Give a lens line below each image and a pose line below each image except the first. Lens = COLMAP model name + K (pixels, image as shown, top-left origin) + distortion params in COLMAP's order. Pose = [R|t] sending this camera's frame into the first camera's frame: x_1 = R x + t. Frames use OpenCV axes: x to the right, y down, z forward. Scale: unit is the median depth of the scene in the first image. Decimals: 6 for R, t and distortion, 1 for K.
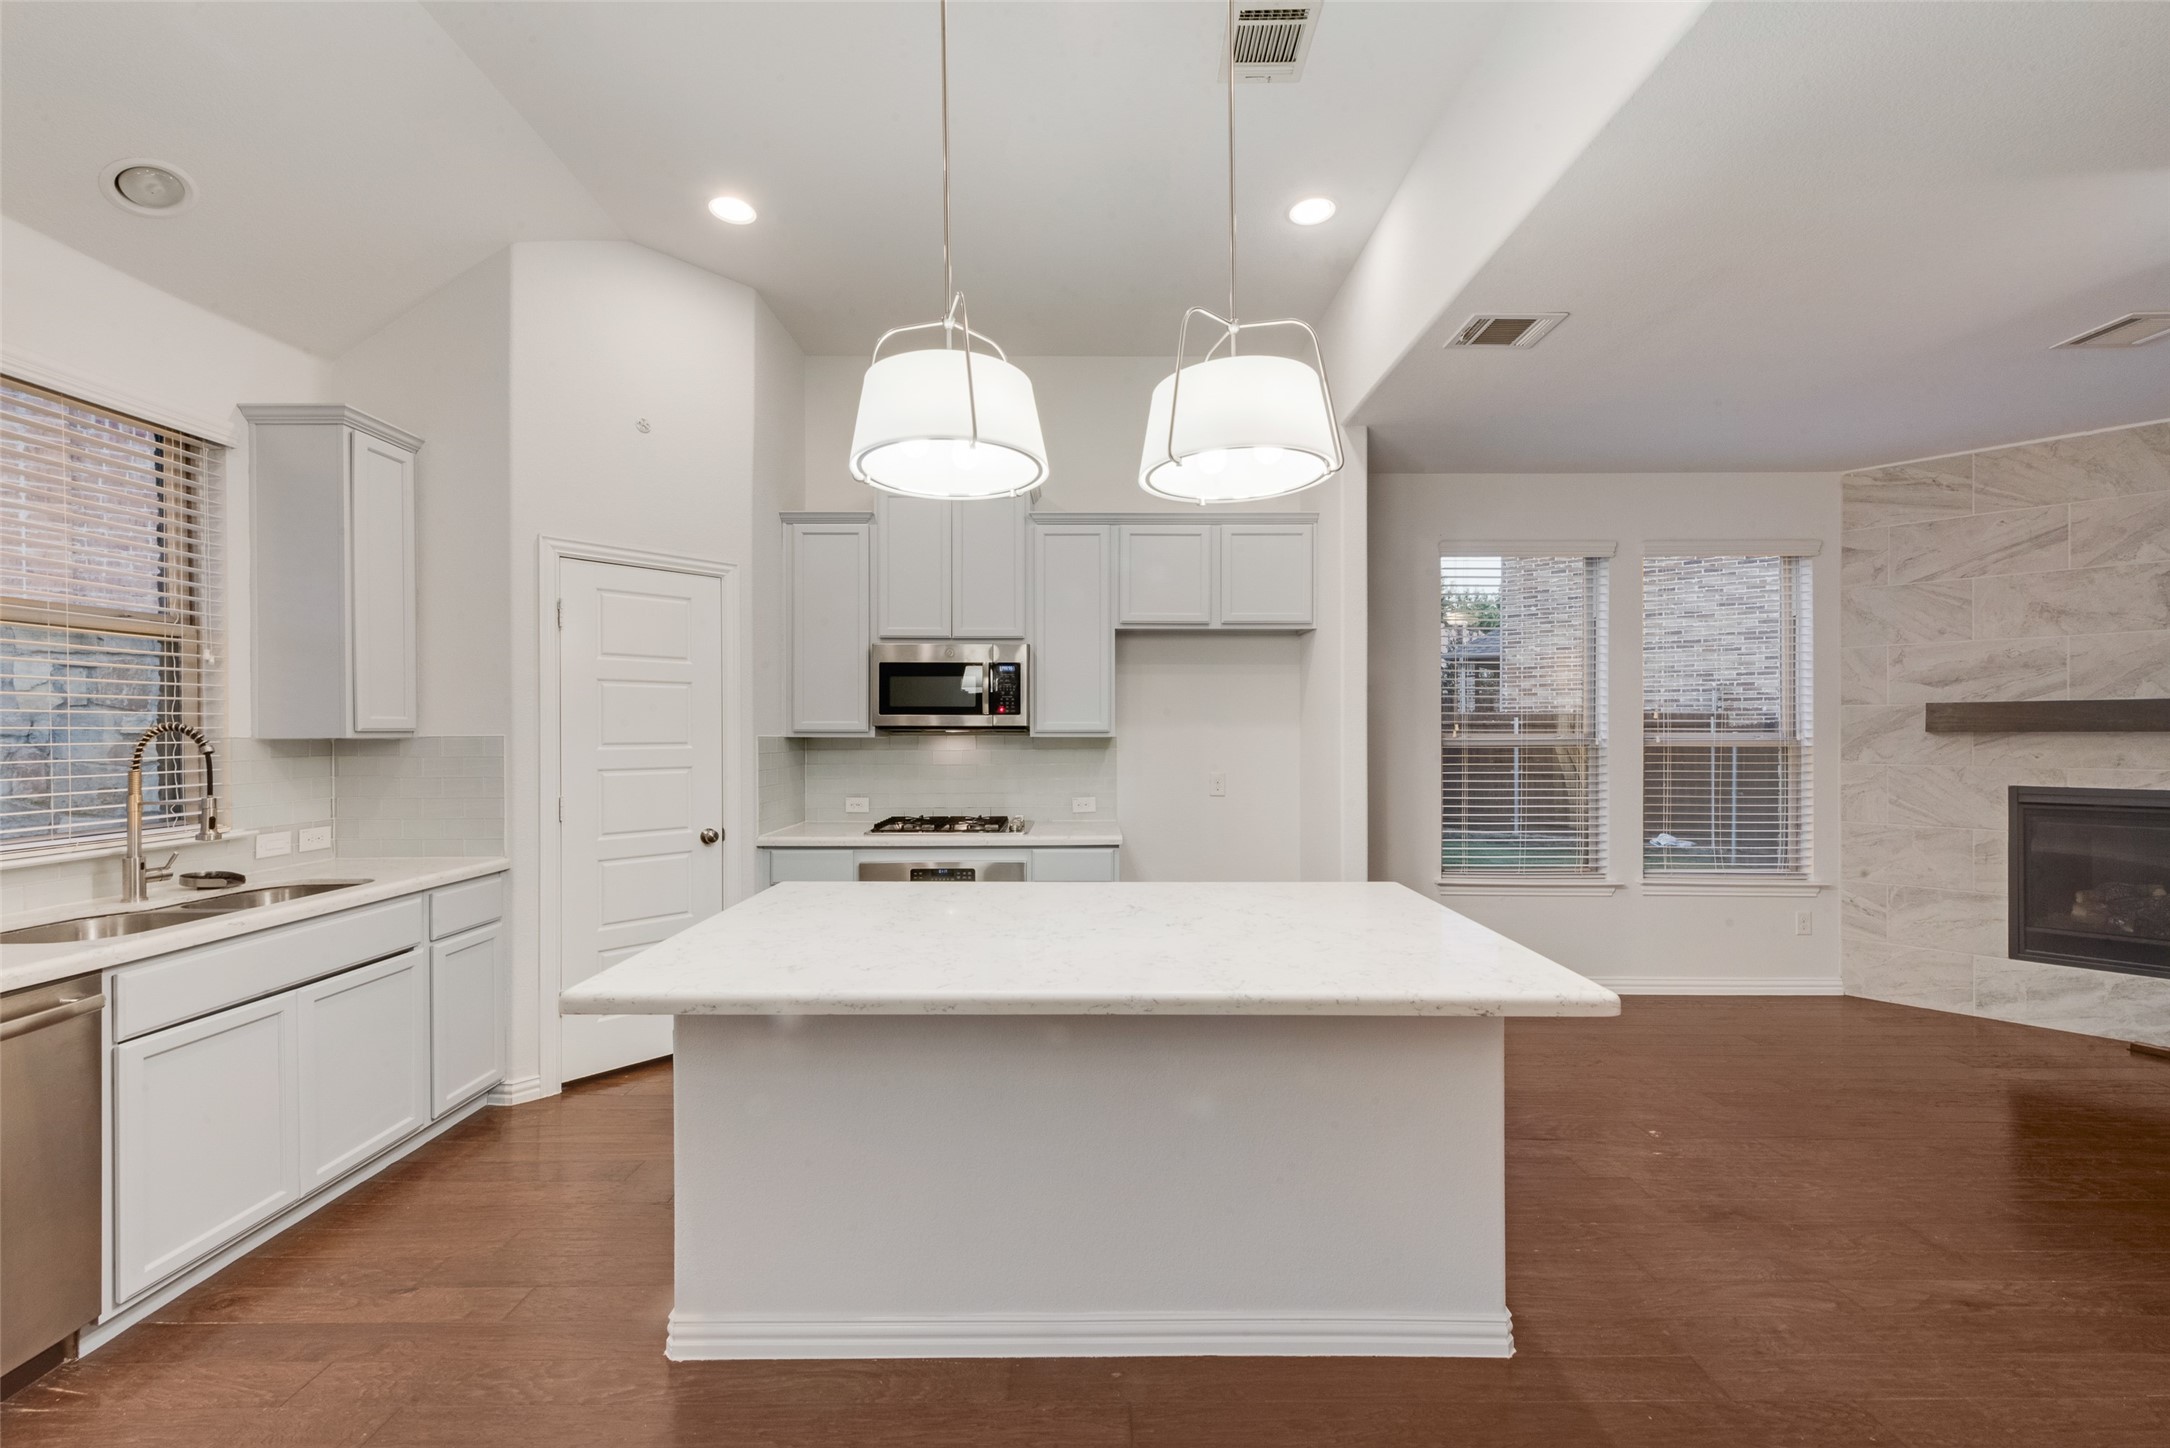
lens RADIAL K [[854.5, 0, 1093.6], [0, 854.5, 734.4], [0, 0, 1]] dist [0.008470, -0.000538]
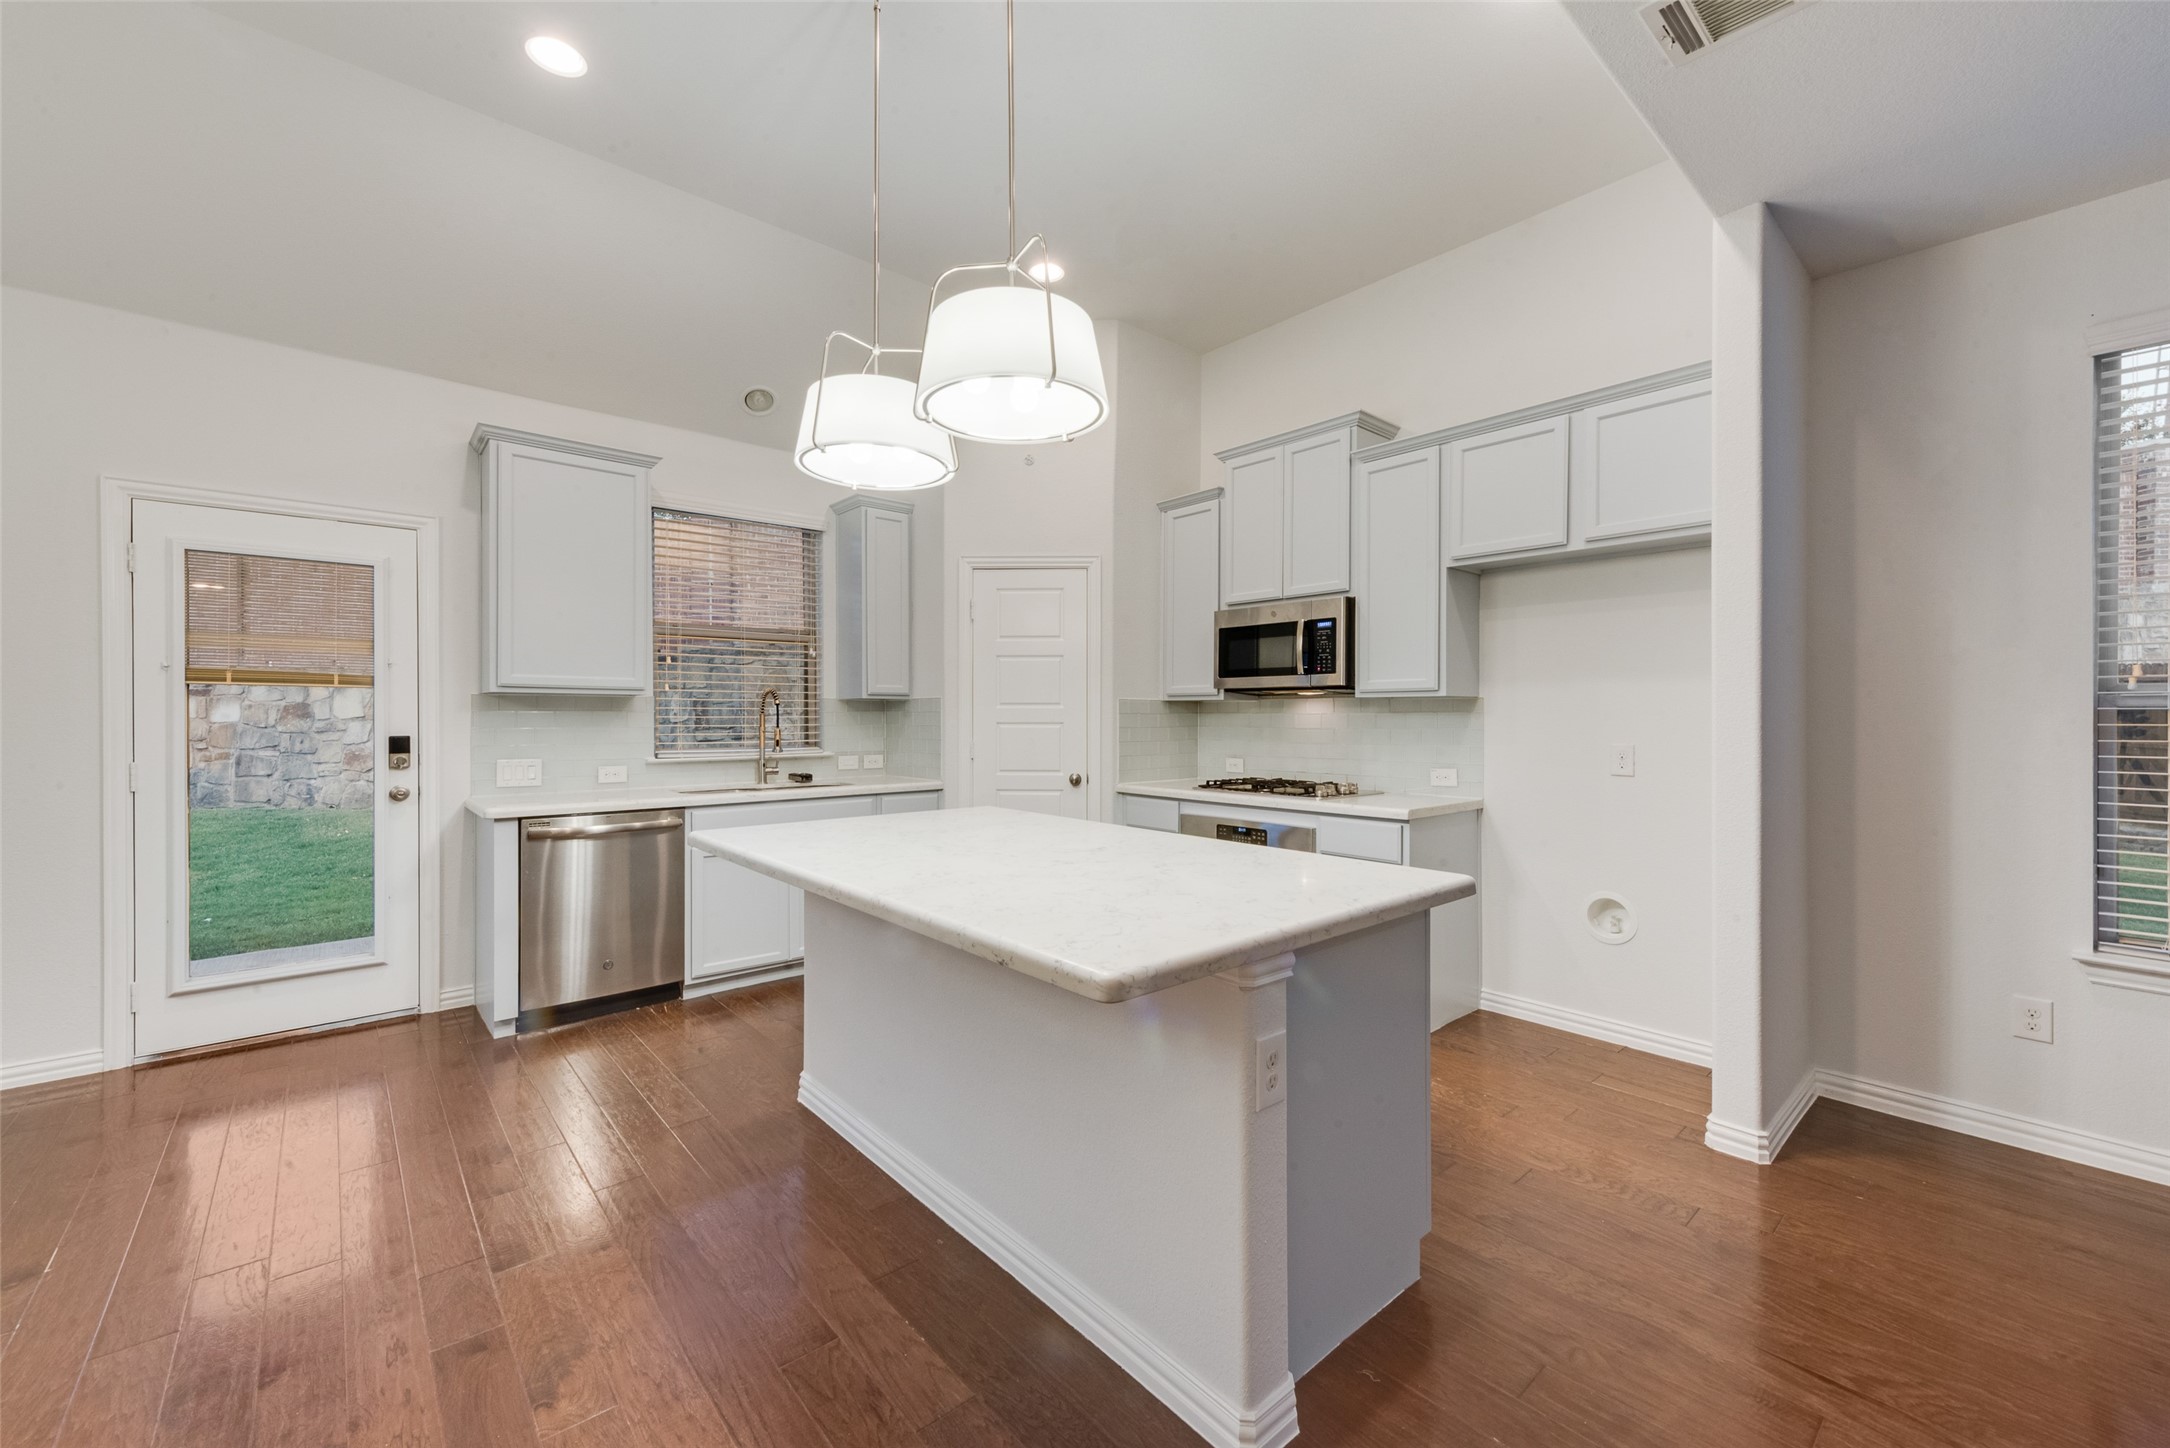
lens RADIAL K [[862.9, 0, 1087.8], [0, 862.9, 723.0], [0, 0, 1]] dist [0.004167, -0.000038]
pose [[0.652766, 0.008253, -0.757515, 0.452248], [-0.004441, 0.999965, 0.007067, 0.025947], [0.757547, -0.001249, 0.652780, 0.180545]]
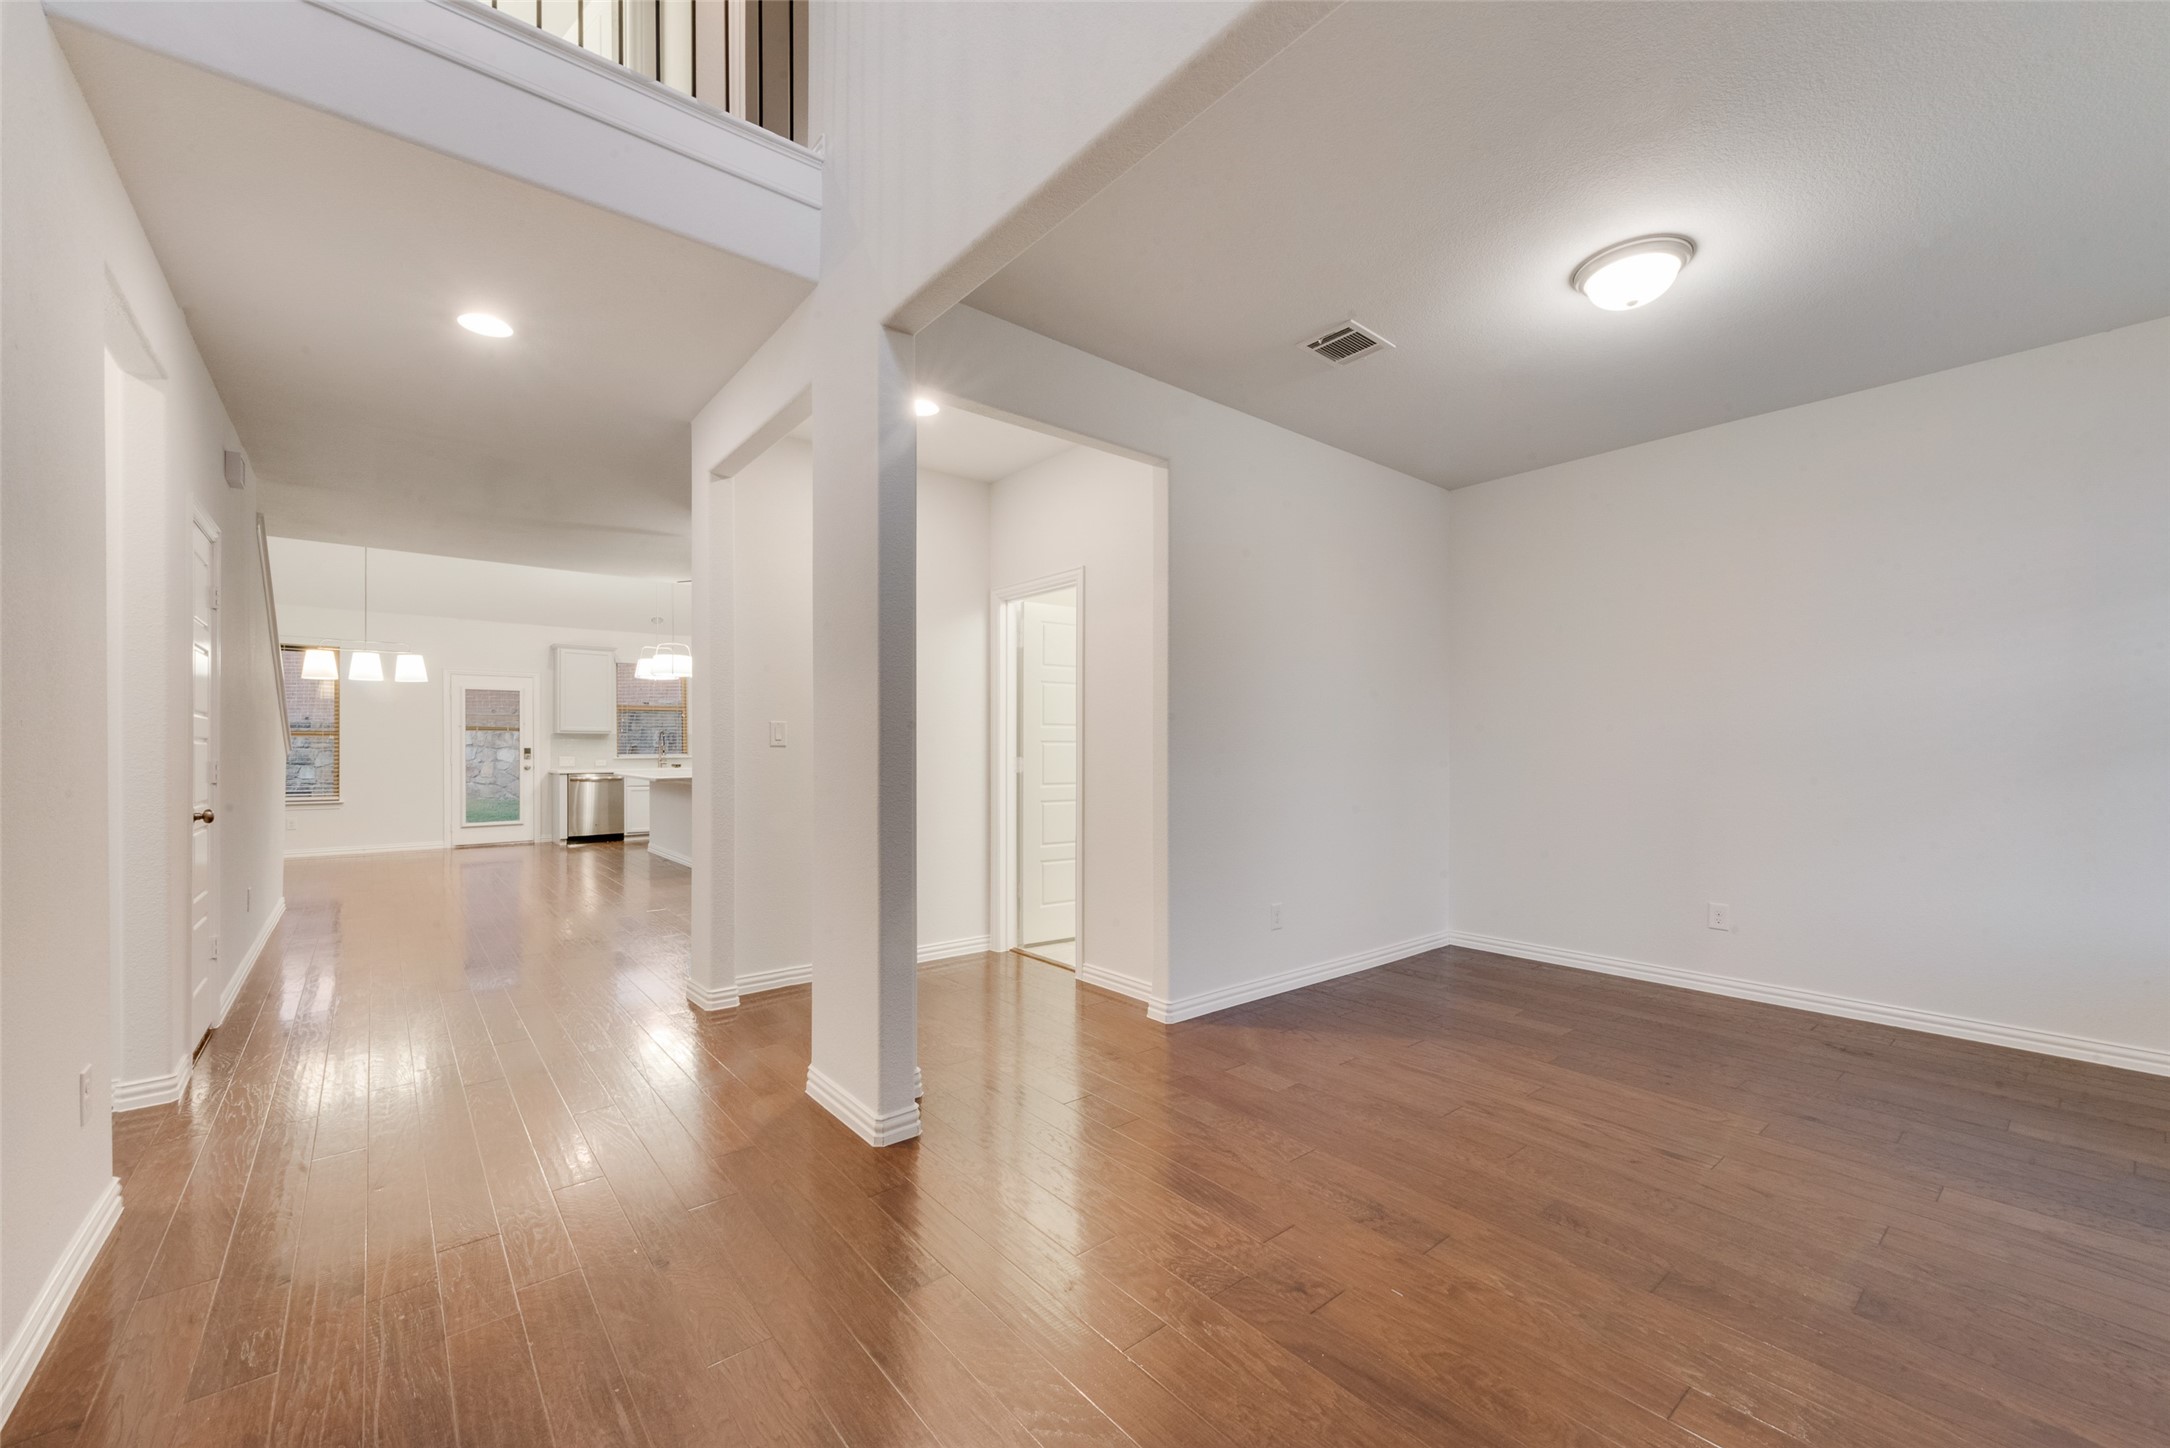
lens RADIAL K [[886.8, 0, 1118.1], [0, 886.8, 748.1], [0, 0, 1]] dist [-0.000688, -0.000197]
pose [[0.639596, 0.003370, -0.768704, 2.537914], [-0.002604, 0.999994, 0.002218, 0.038696], [0.768707, 0.000583, 0.639601, -0.118848]]
